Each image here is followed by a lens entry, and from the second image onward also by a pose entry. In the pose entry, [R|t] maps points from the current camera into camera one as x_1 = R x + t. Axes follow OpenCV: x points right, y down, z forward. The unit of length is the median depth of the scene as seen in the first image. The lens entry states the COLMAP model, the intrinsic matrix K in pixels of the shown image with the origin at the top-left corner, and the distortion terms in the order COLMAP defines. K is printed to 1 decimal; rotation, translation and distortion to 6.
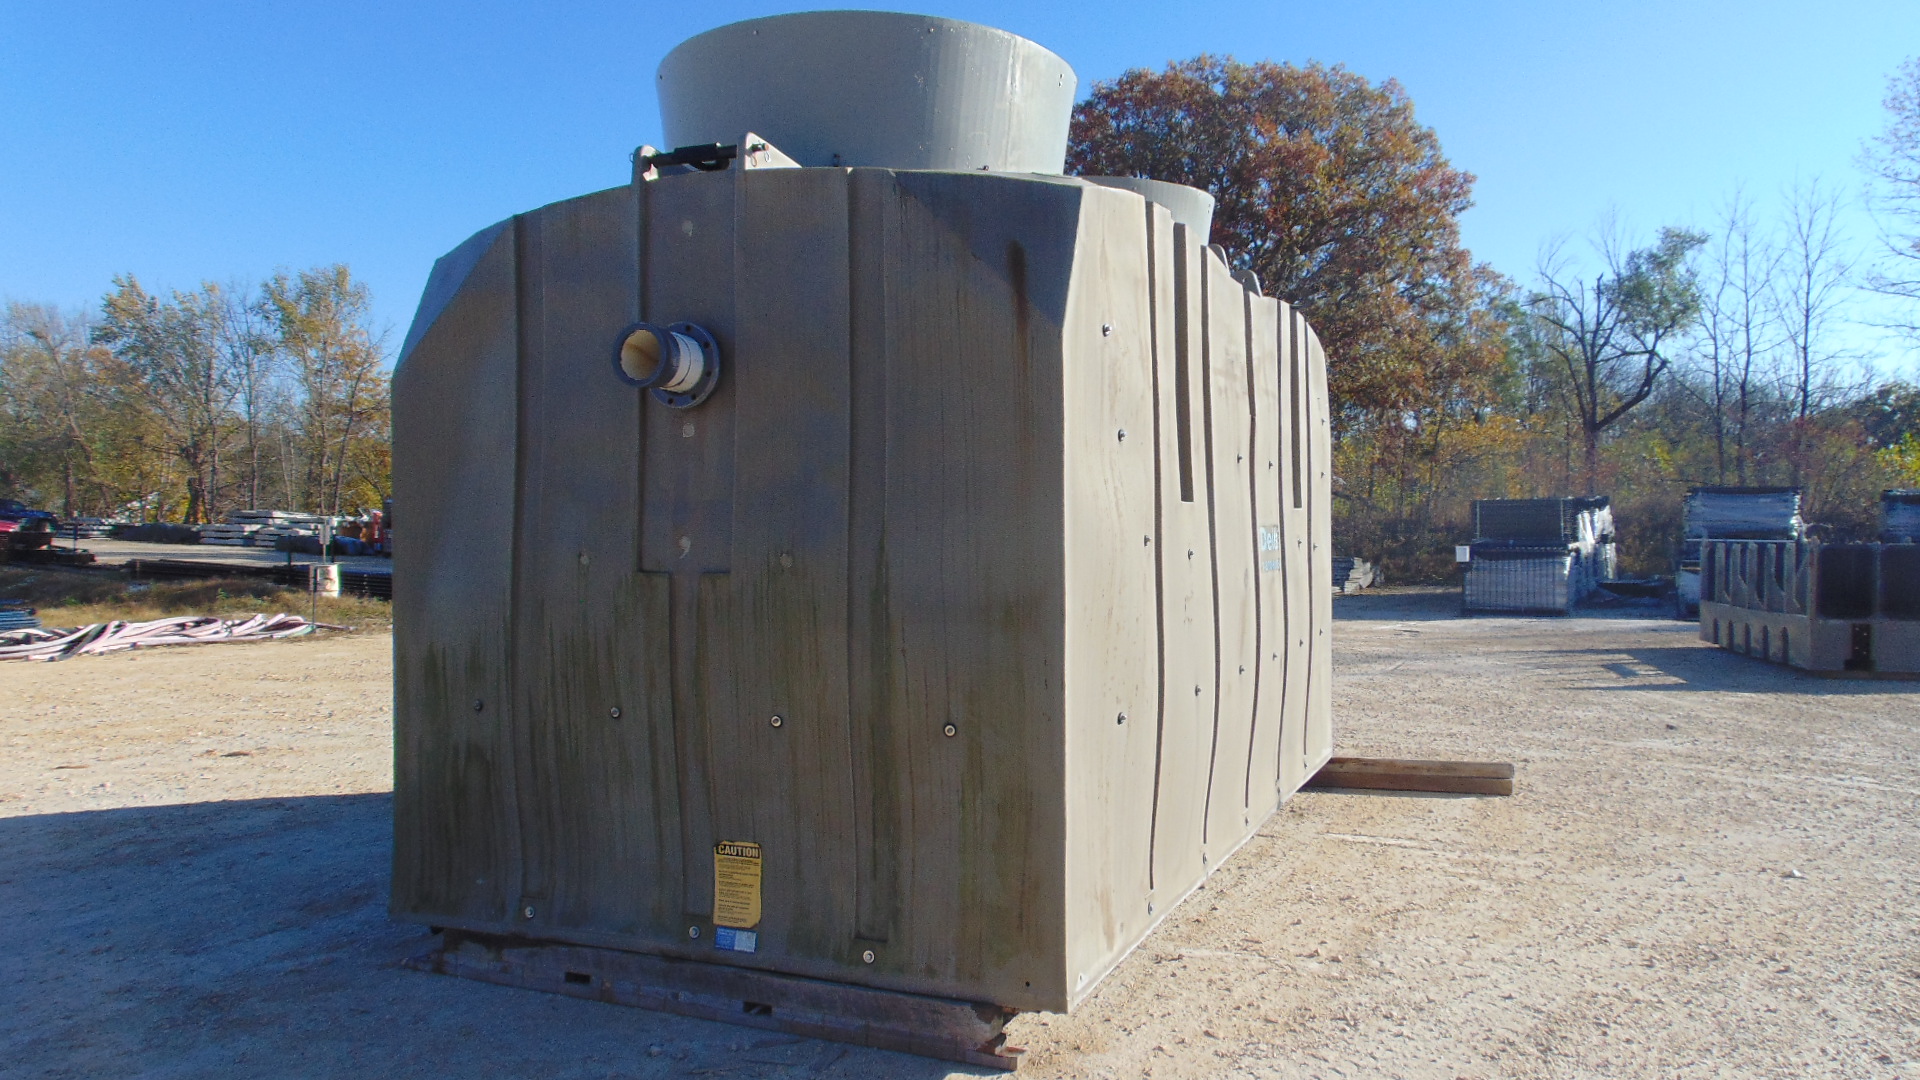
lens RADIAL K [[1350.9, 0, 960.0], [0, 1350.9, 540.0], [0, 0, 1]] dist [-0.029072, 0.001214]
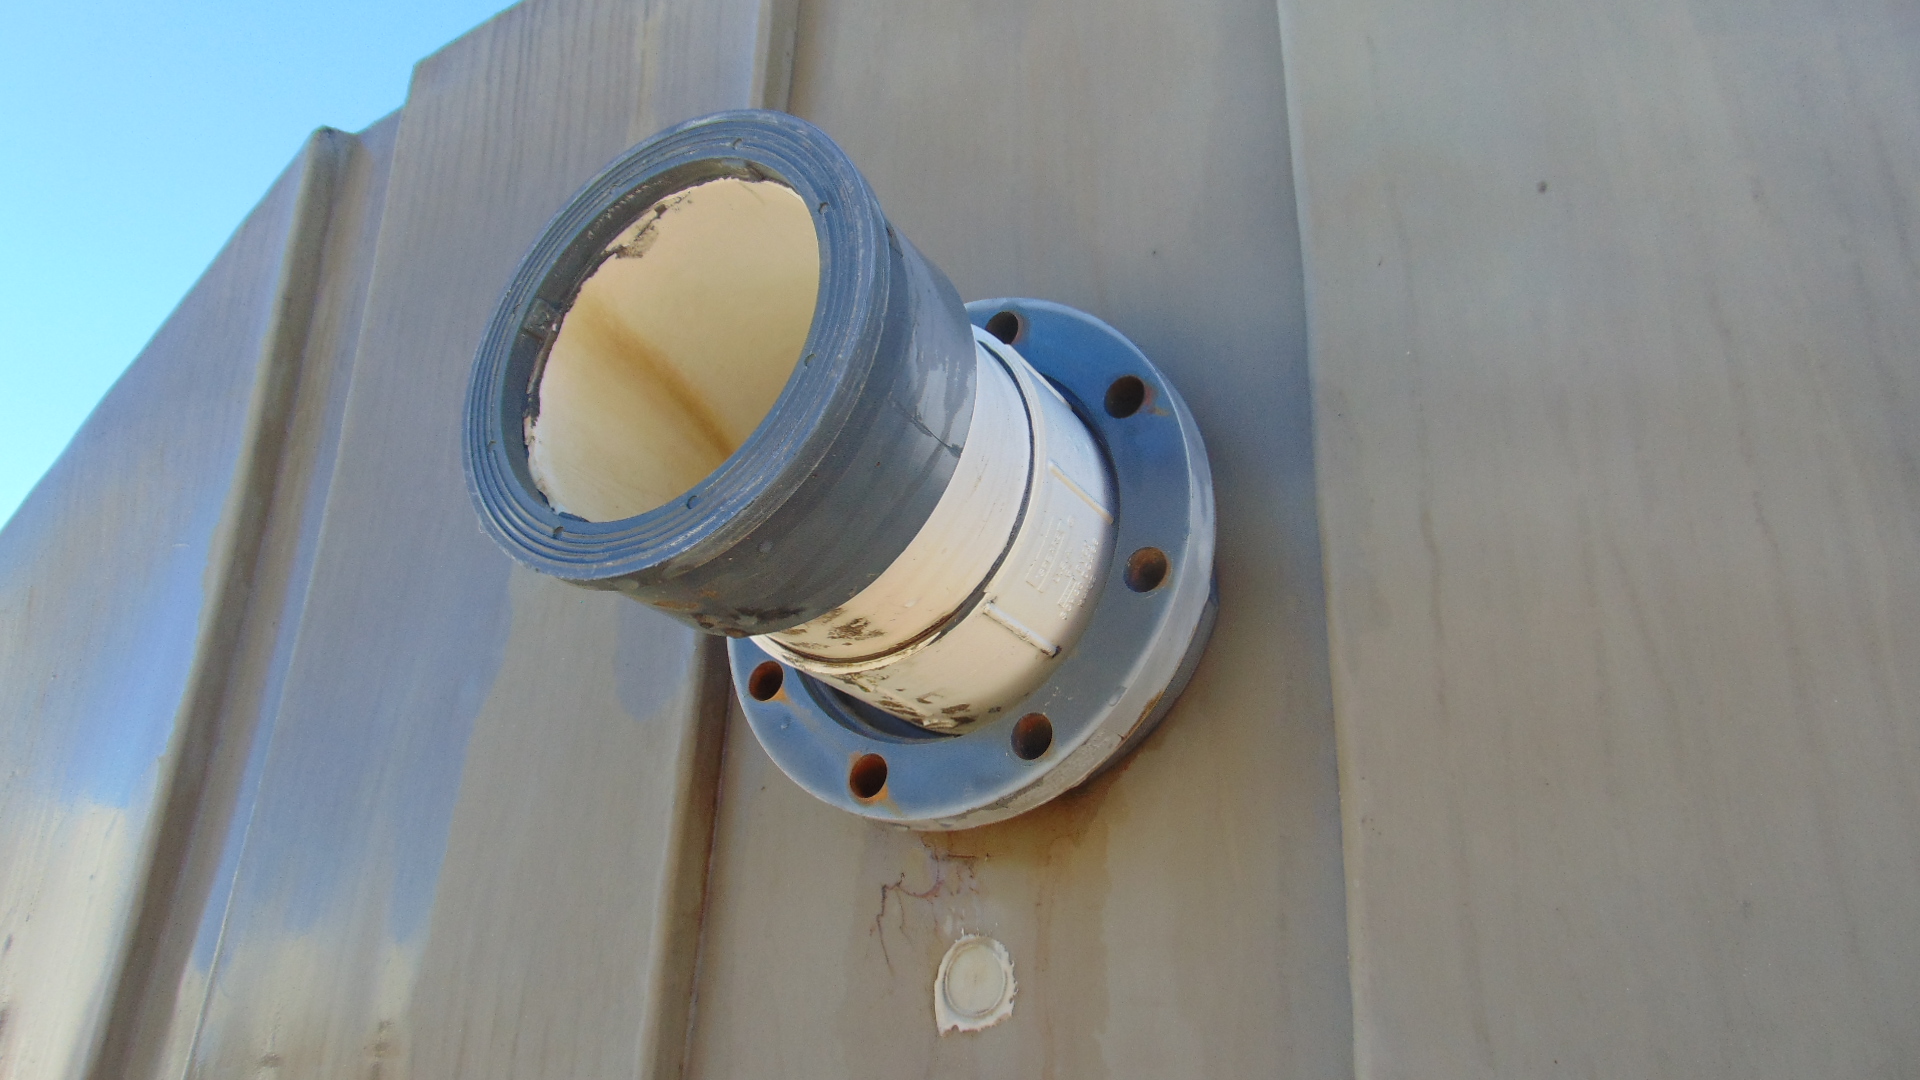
lens RADIAL K [[1350.9, 0, 960.0], [0, 1350.9, 540.0], [0, 0, 1]] dist [-0.029072, 0.001214]
pose [[0.991307, -0.014178, -0.130800, -0.186368], [-0.038583, 0.919139, -0.392040, -0.069288], [0.125782, 0.393678, 0.910602, 0.862973]]
